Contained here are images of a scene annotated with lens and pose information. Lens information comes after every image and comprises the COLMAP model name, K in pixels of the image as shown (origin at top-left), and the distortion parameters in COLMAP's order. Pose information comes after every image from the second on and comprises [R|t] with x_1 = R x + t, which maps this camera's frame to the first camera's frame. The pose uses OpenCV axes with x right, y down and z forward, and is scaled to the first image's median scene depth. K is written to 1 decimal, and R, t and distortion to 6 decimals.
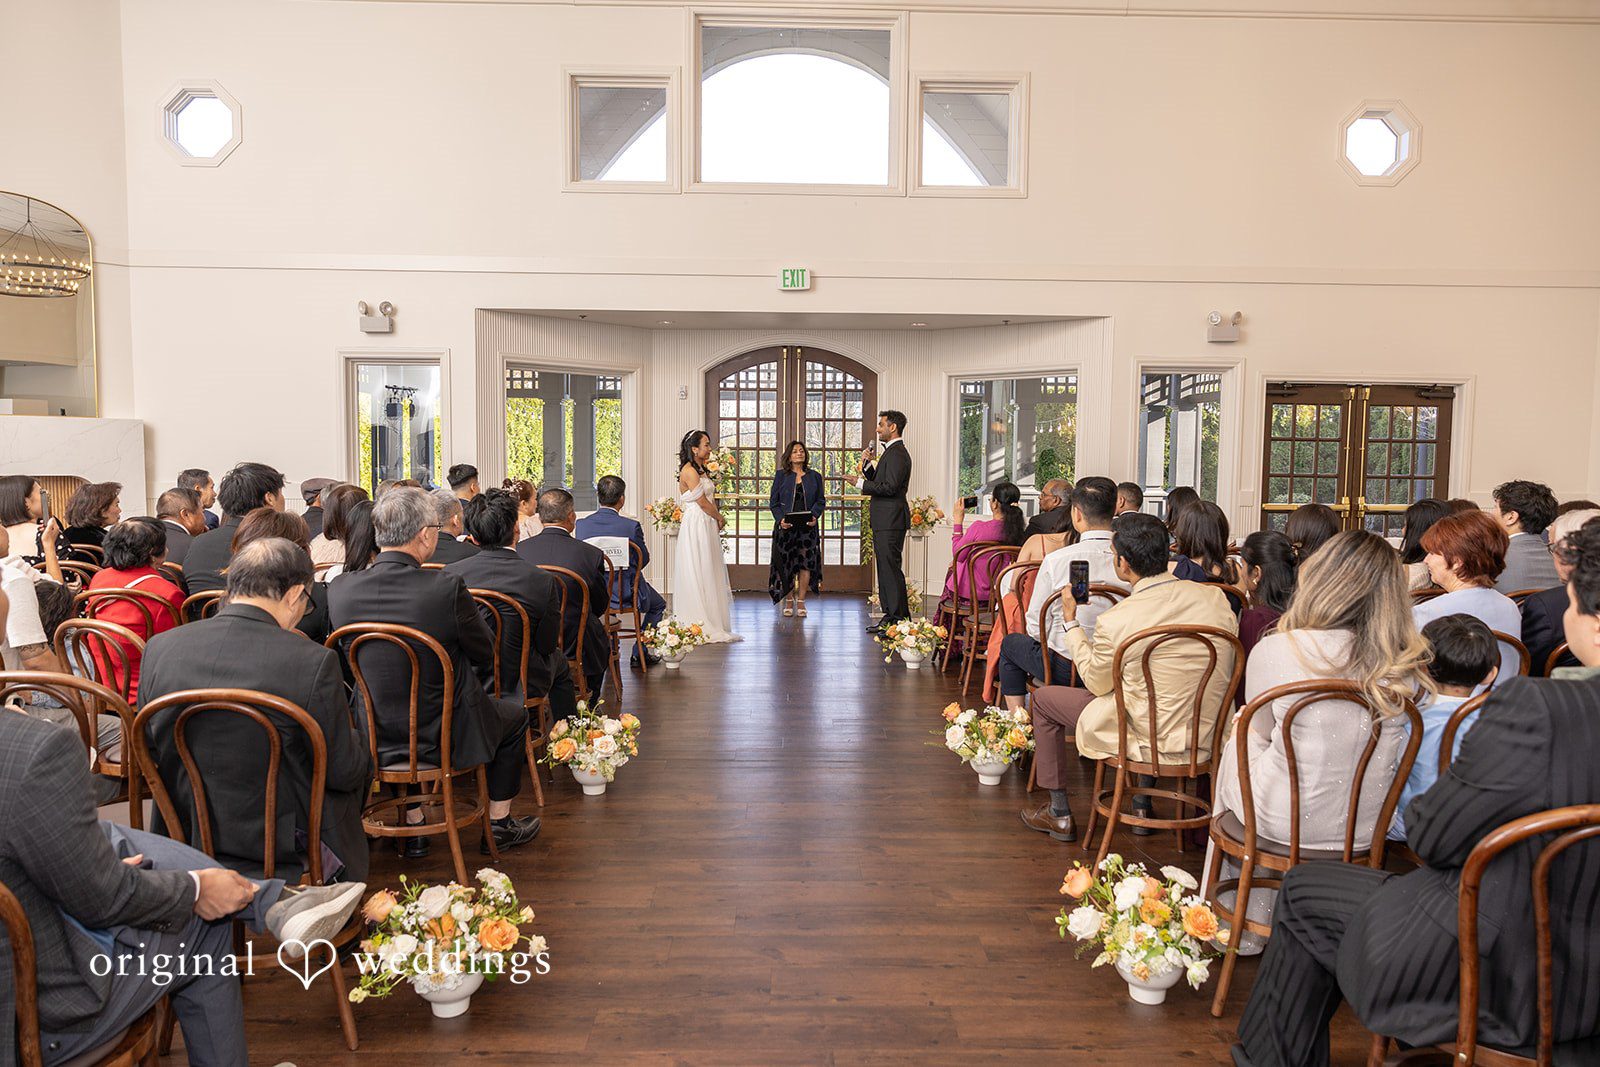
lens RADIAL K [[1063.5, 0, 796.1], [0, 1063.5, 540.4], [0, 0, 1]] dist [-0.005540, -0.001045]
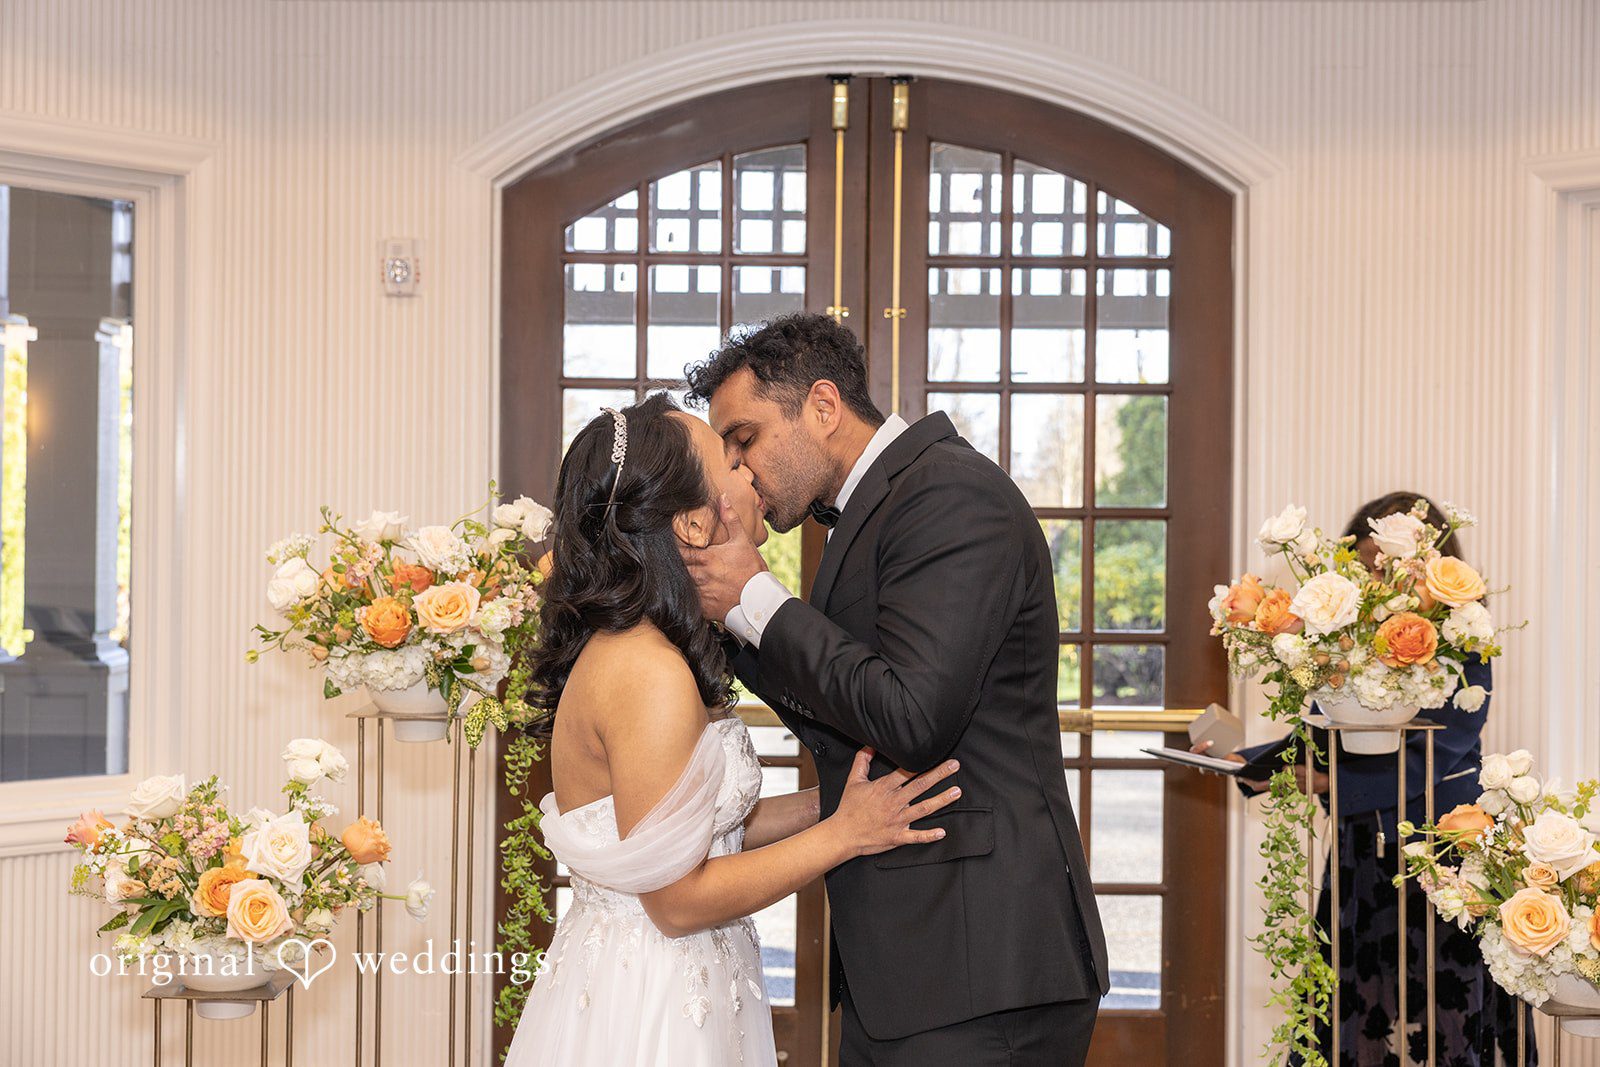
lens RADIAL K [[2091.2, 0, 860.3], [0, 2091.2, 533.4], [0, 0, 1]] dist [0.006066, 0.027481]
pose [[0.999981, 0.001971, 0.005879, -0.009780], [-0.001517, 0.997088, -0.076251, -0.051604], [-0.006013, 0.076240, 0.997071, 0.610628]]
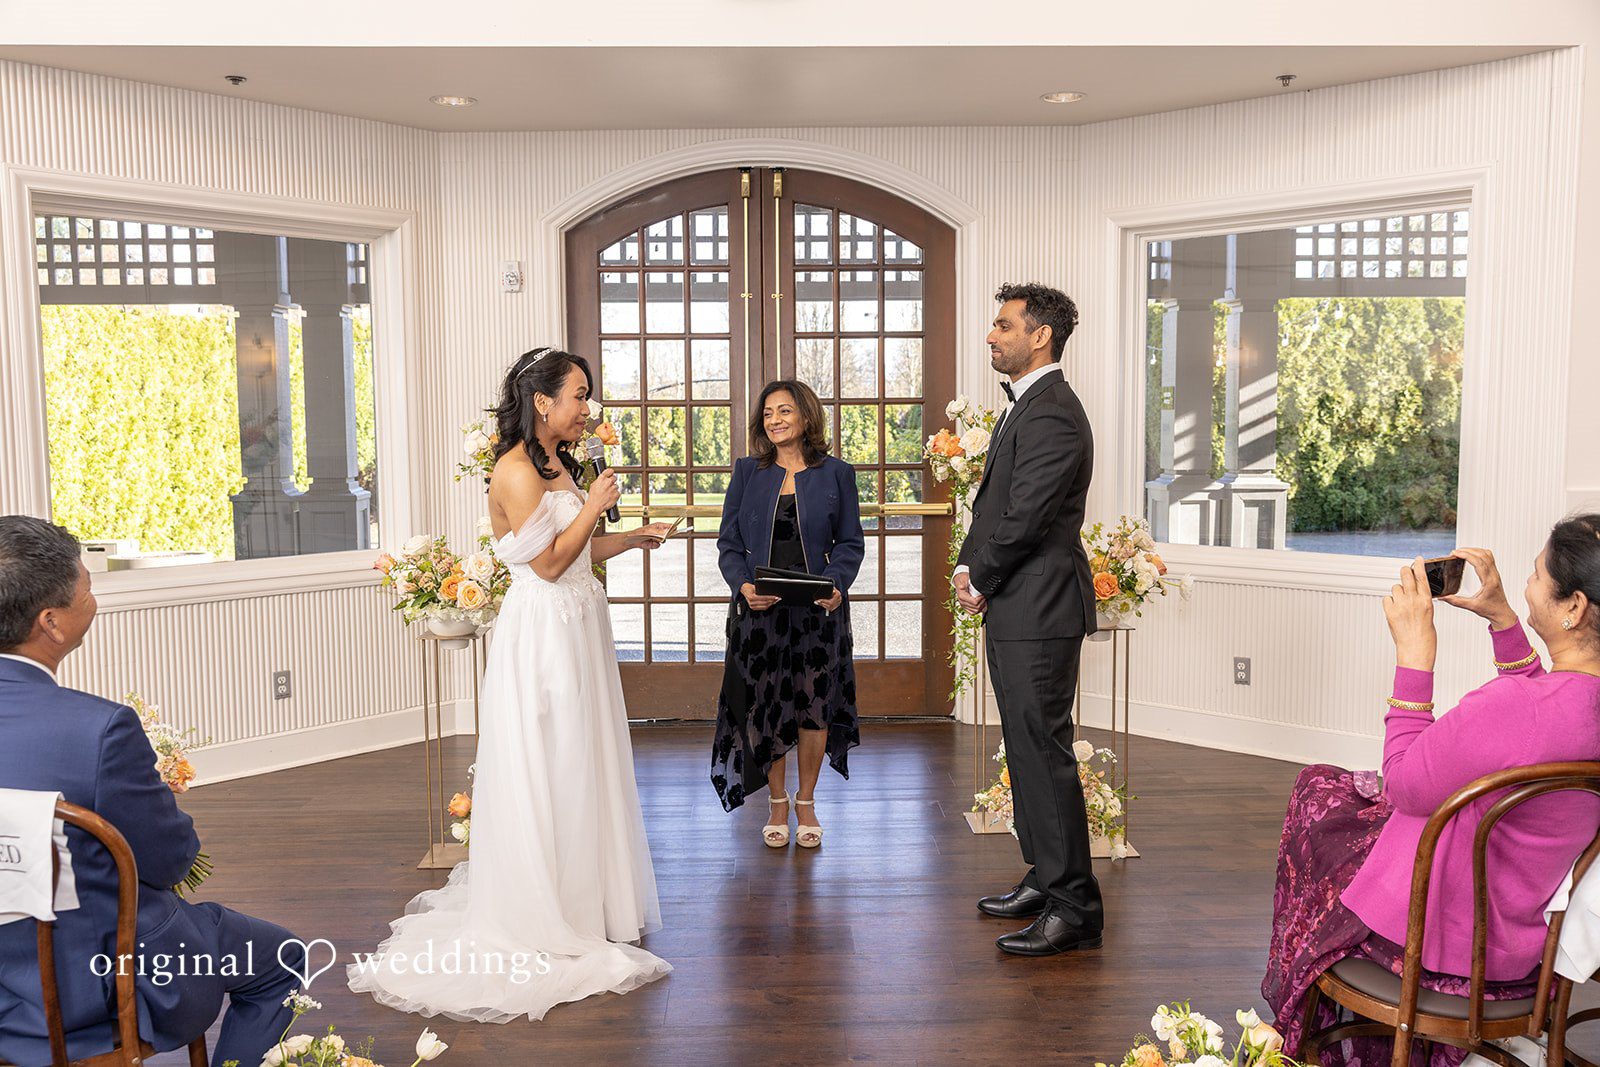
lens RADIAL K [[1326.0, 0, 796.7], [0, 1326.0, 533.3], [0, 0, 1]] dist [0.005578, 0.002151]
pose [[0.999721, -0.019264, 0.013689, 0.000375], [0.019138, 0.999774, 0.009311, -0.040856], [-0.013865, -0.009046, 0.999863, 0.504486]]
